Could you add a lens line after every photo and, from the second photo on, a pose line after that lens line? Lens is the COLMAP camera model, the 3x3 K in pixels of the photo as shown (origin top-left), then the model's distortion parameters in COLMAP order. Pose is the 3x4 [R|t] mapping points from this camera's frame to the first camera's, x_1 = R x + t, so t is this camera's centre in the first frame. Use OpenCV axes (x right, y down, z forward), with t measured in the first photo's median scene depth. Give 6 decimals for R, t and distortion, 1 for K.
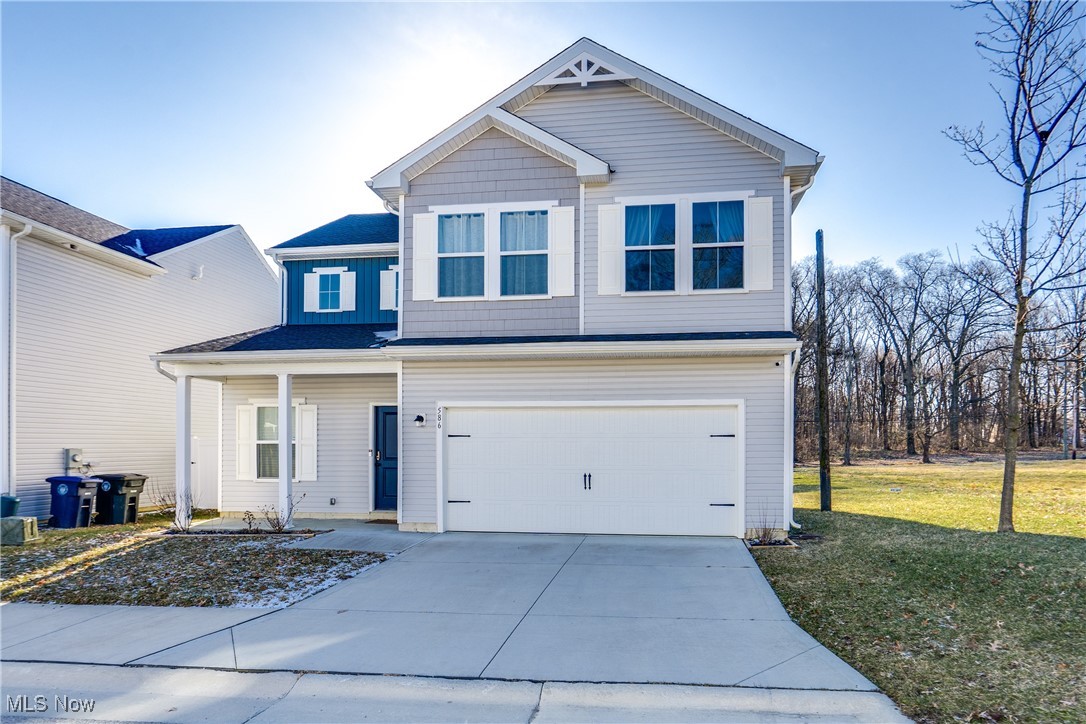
lens RADIAL K [[488.7, 0, 550.8], [0, 488.7, 362.8], [0, 0, 1]] dist [-0.001365, 0.000611]
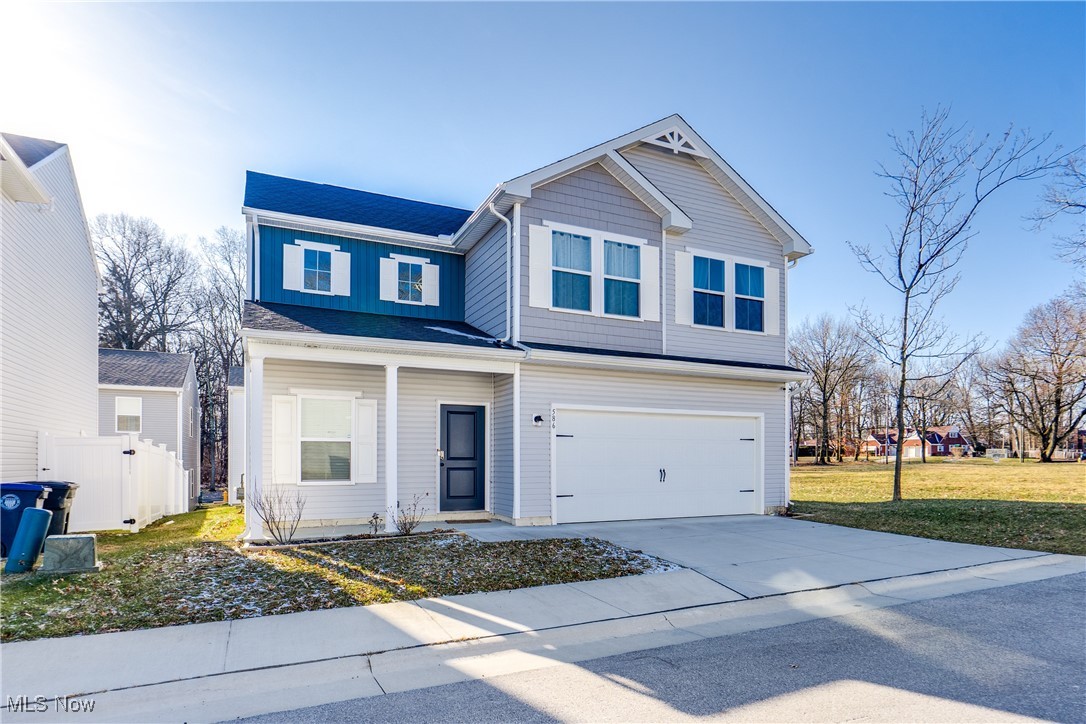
lens RADIAL K [[508.7, 0, 535.5], [0, 508.7, 360.7], [0, 0, 1]] dist [-0.001666, 0.000913]
pose [[0.888660, 0.086544, 0.450326, -0.769694], [-0.078304, 0.996245, -0.036936, 0.029065], [-0.451831, -0.002439, 0.892100, 0.015482]]
